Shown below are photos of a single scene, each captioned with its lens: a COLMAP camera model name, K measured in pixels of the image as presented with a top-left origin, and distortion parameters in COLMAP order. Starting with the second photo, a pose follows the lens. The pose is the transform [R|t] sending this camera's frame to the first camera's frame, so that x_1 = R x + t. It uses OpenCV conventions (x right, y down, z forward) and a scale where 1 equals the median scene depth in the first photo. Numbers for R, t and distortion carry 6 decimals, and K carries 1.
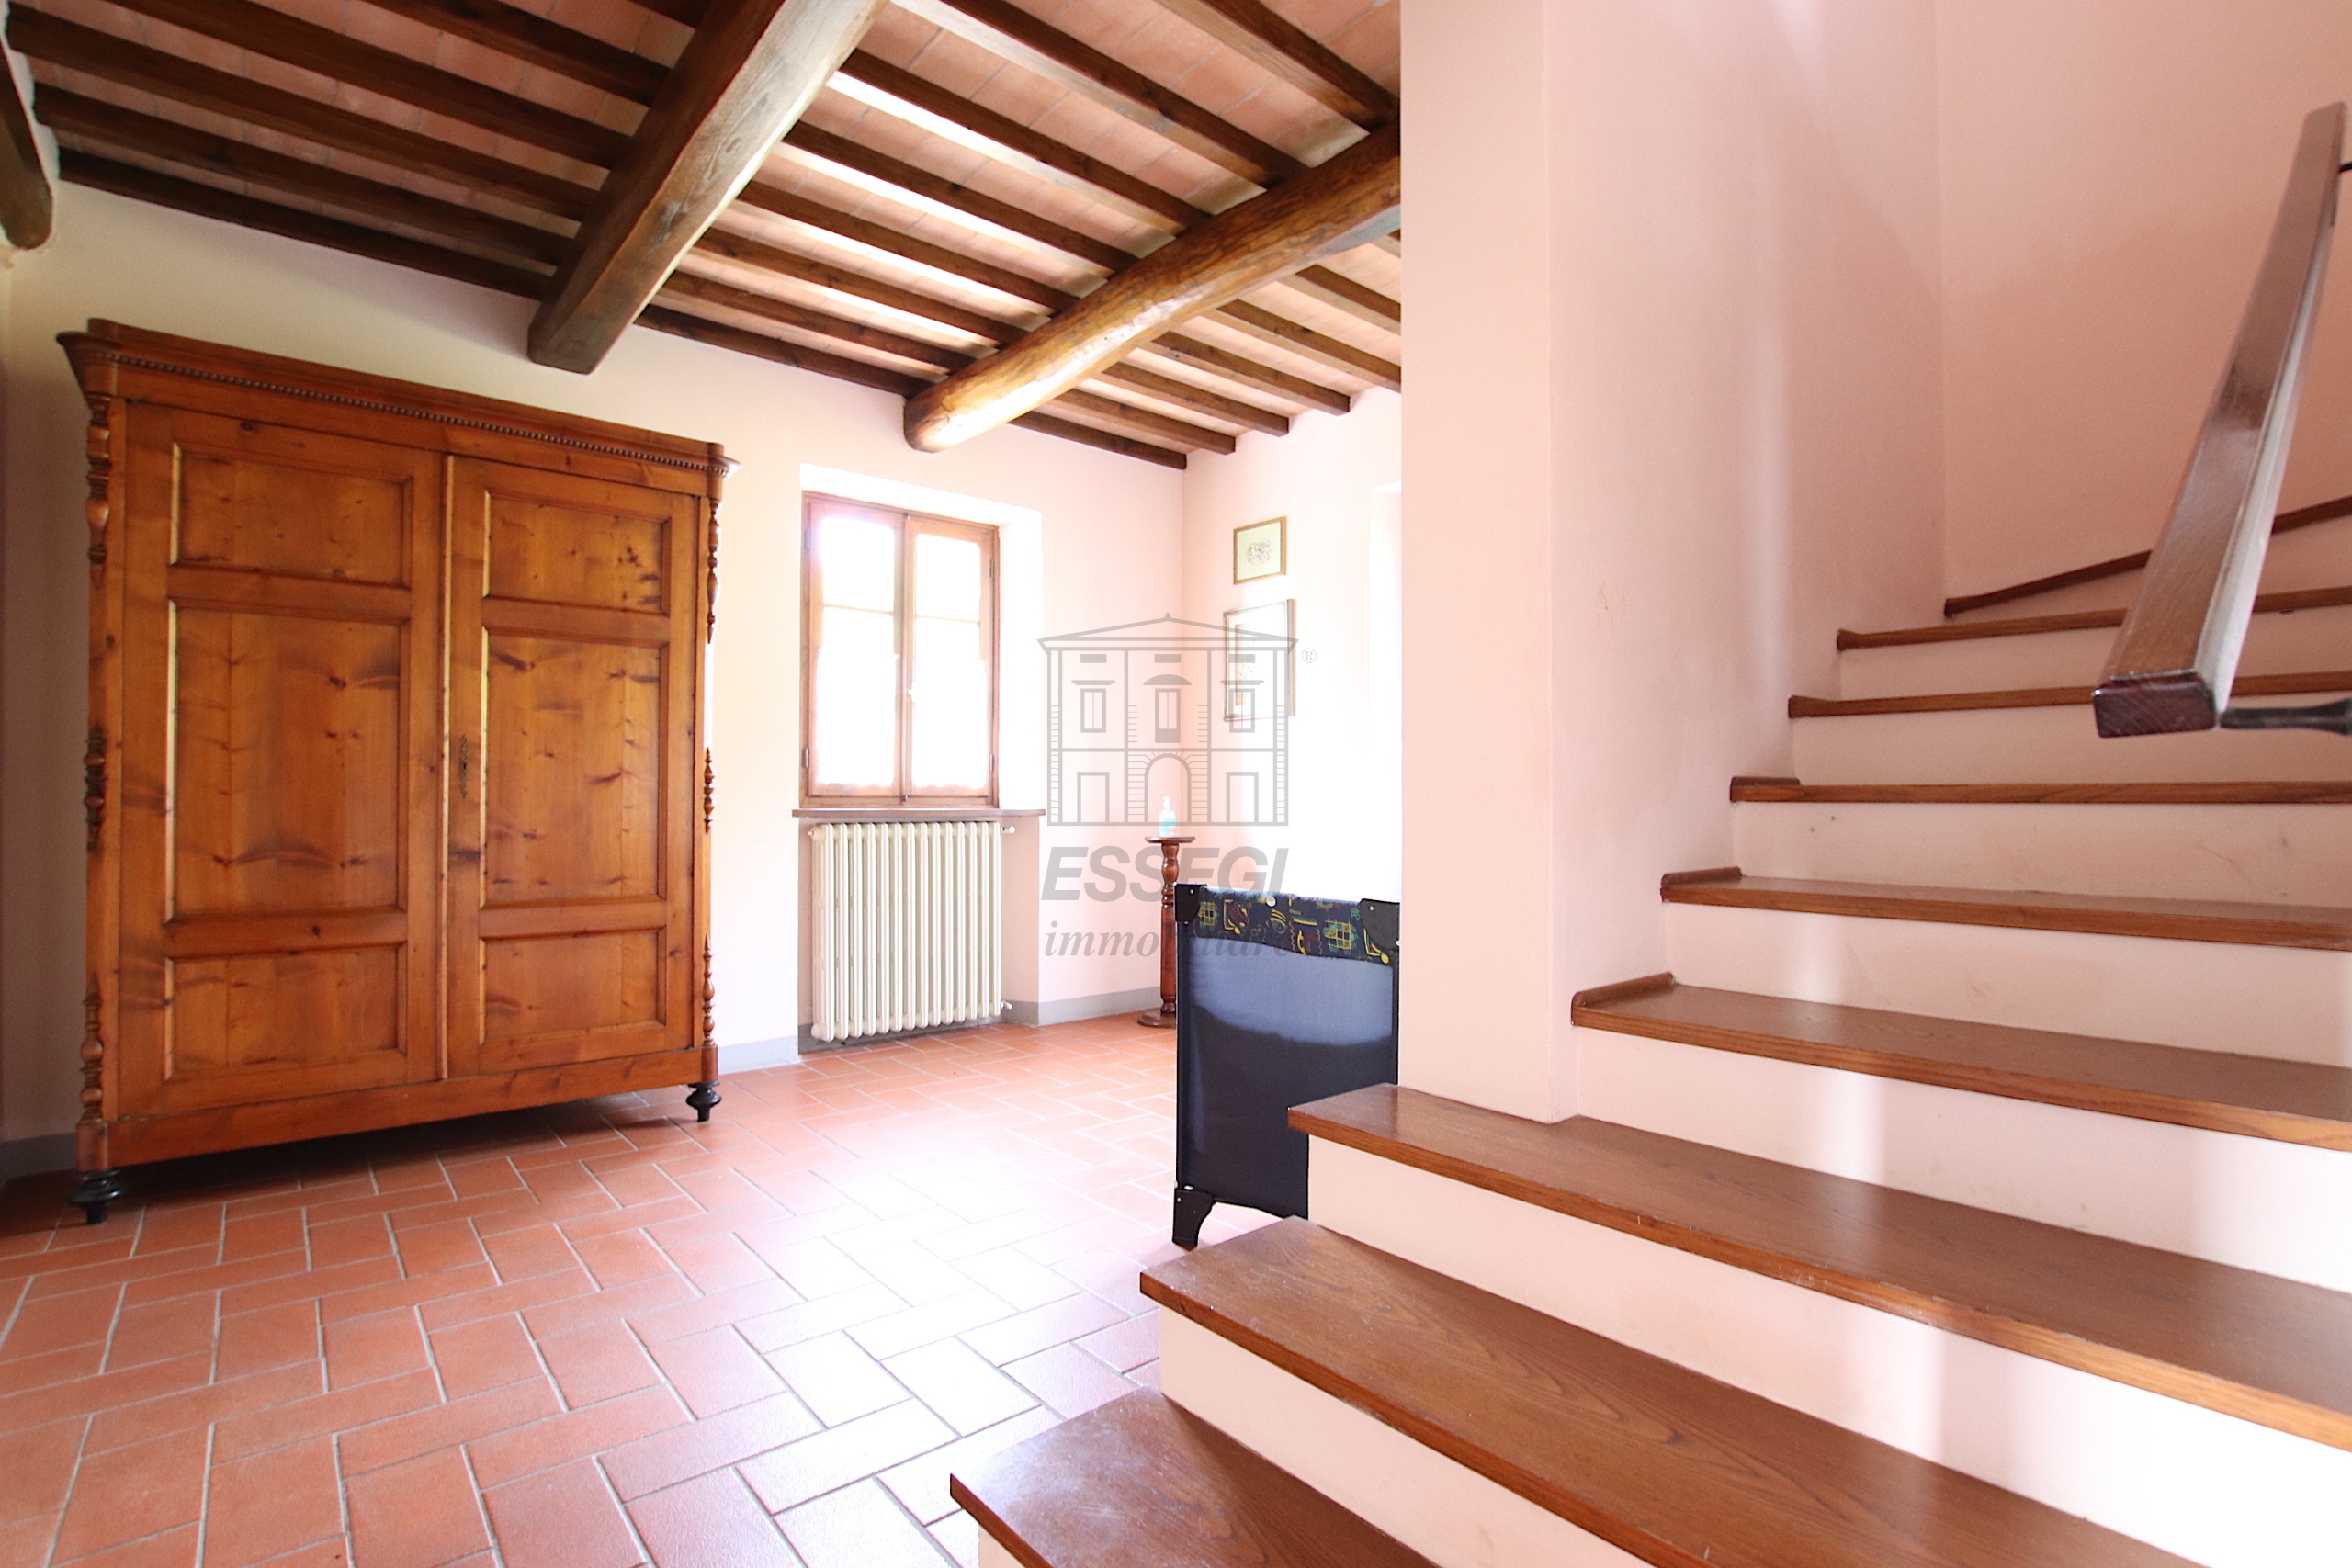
lens RADIAL K [[1100.8, 0, 1175.7], [0, 1100.8, 793.2], [0, 0, 1]] dist [-0.033135, 0.005087]
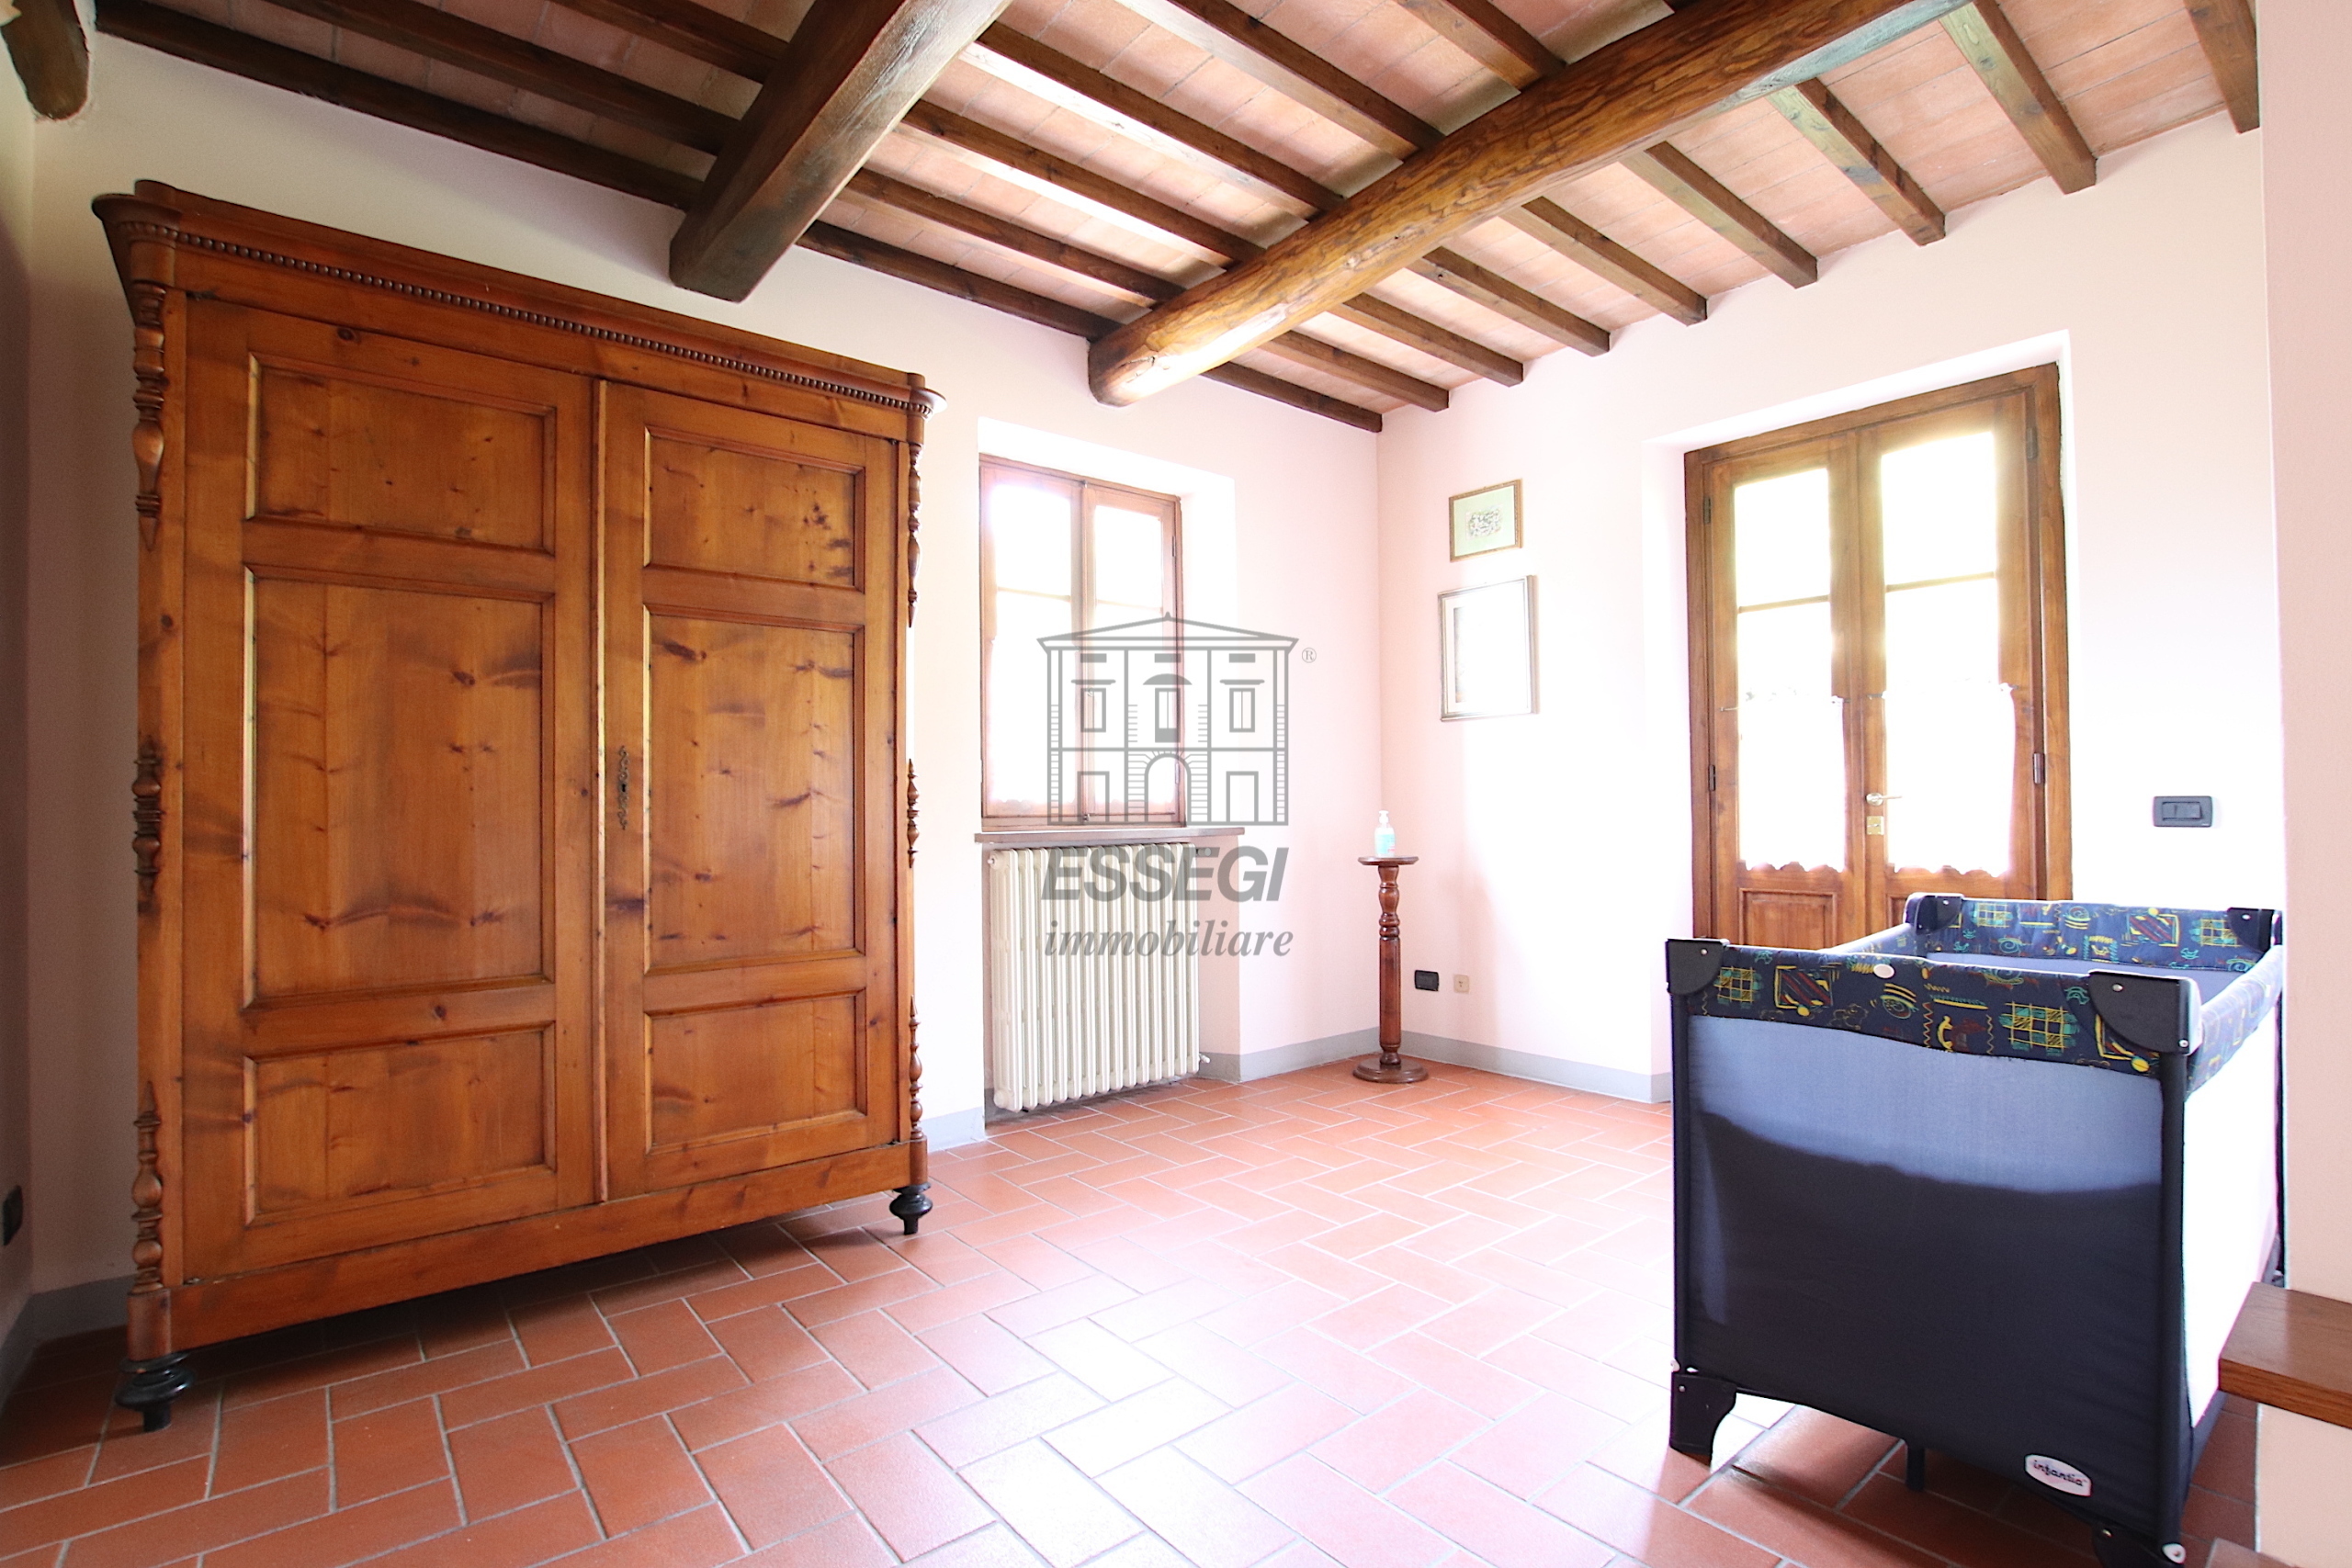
lens RADIAL K [[1100.8, 0, 1175.7], [0, 1100.8, 793.2], [0, 0, 1]] dist [-0.033135, 0.005087]
pose [[0.999627, -0.015038, -0.022801, -0.259165], [0.014854, 0.999856, -0.008254, -0.009254], [0.022922, 0.007913, 0.999706, 0.252432]]
